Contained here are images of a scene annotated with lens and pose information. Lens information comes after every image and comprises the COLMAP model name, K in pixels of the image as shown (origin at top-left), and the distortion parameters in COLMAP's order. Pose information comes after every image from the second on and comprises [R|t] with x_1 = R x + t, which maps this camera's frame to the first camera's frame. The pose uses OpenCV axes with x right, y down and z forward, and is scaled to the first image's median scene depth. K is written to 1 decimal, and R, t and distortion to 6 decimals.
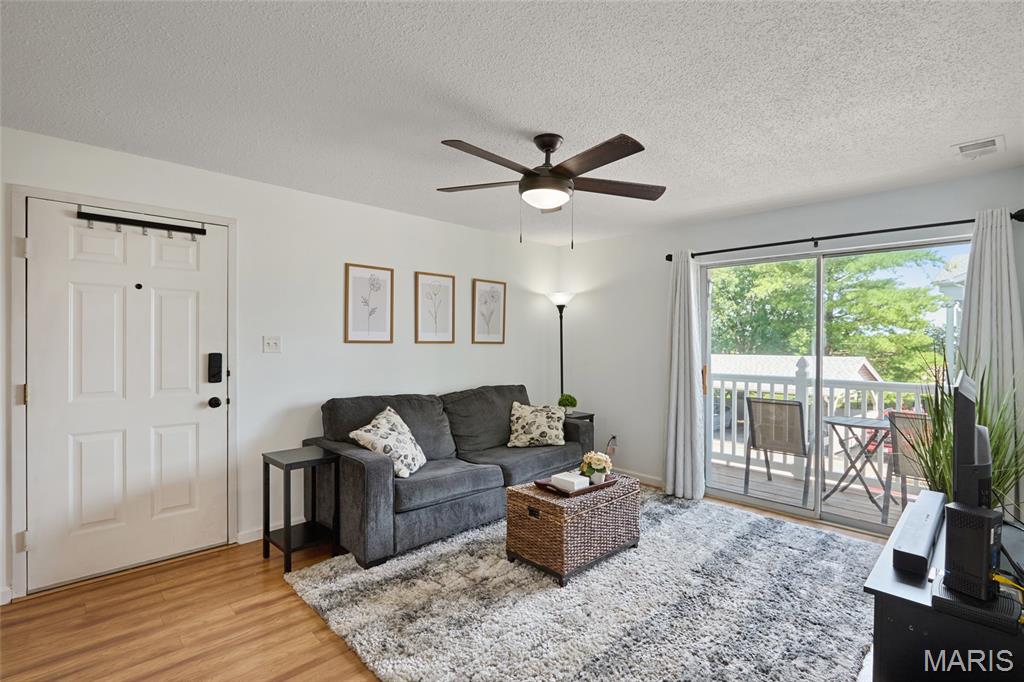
lens RADIAL K [[481.0, 0, 509.7], [0, 481.0, 341.1], [0, 0, 1]] dist [-0.006061, -0.000288]
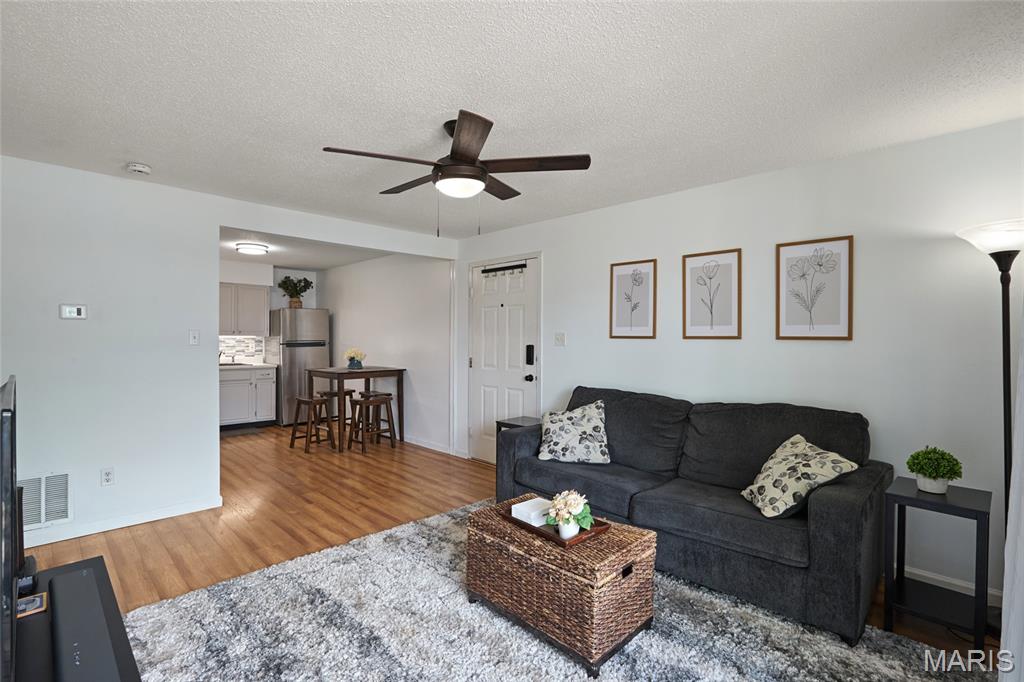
lens RADIAL K [[481.0, 0, 508.7], [0, 481.0, 346.3], [0, 0, 1]] dist [-0.006061, -0.000288]
pose [[0.023978, 0.014267, -0.999611, 0.508647], [-0.000276, 0.999898, 0.014265, 0.004310], [0.999712, -0.000066, 0.023980, 0.517429]]
